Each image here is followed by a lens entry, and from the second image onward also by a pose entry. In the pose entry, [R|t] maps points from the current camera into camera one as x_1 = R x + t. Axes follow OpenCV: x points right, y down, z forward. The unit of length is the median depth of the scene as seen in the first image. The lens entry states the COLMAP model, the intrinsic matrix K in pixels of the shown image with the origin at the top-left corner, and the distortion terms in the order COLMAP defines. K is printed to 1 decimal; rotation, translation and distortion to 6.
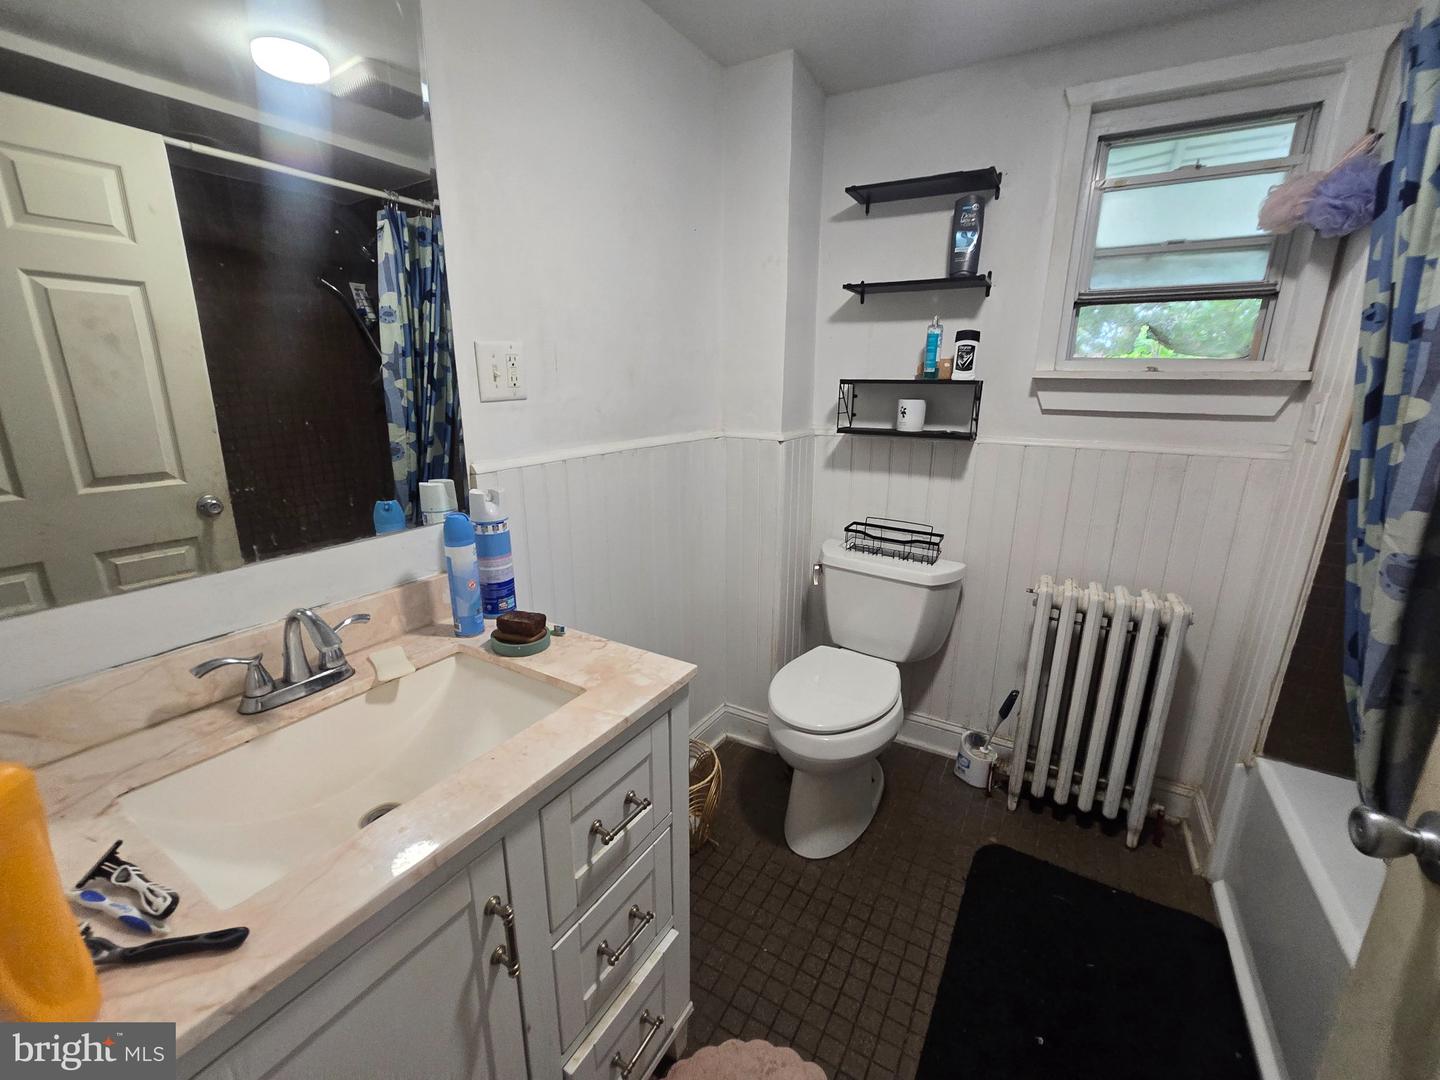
lens RADIAL K [[593.4, 0, 716.7], [0, 593.4, 542.6], [0, 0, 1]] dist [-0.003033, -0.000289]
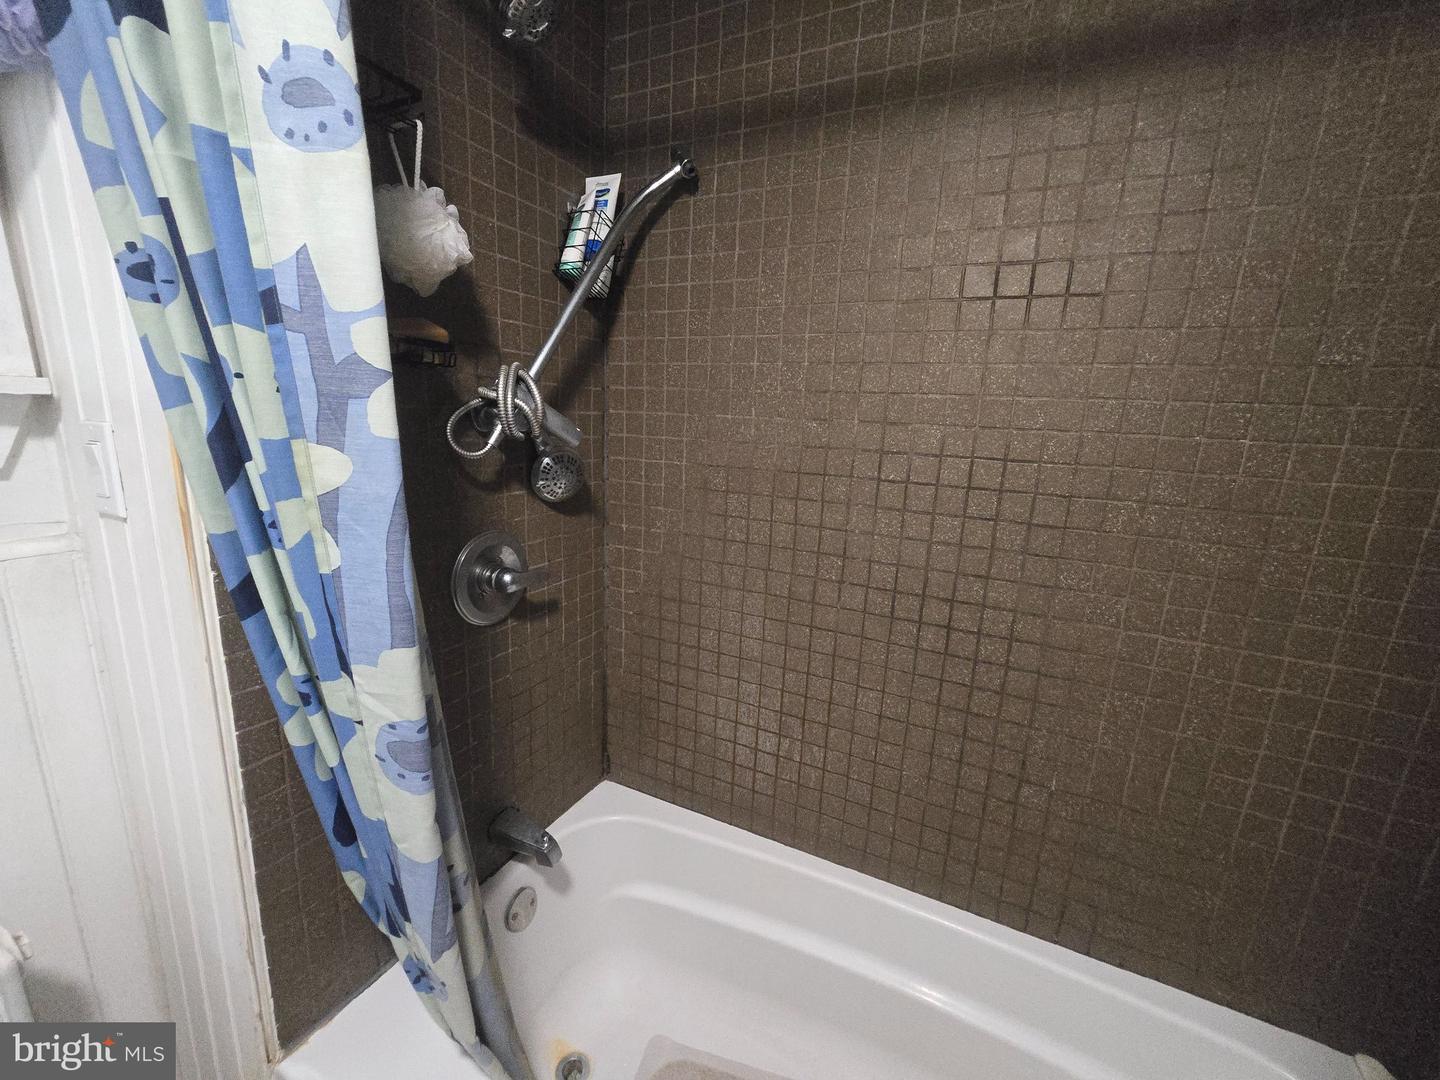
lens RADIAL K [[593.4, 0, 716.7], [0, 593.4, 542.6], [0, 0, 1]] dist [-0.003033, -0.000289]
pose [[-0.060809, -0.222274, 0.973086, 0.605165], [0.225698, 0.946579, 0.230323, -0.191603], [-0.972298, 0.233630, -0.007394, 0.644303]]
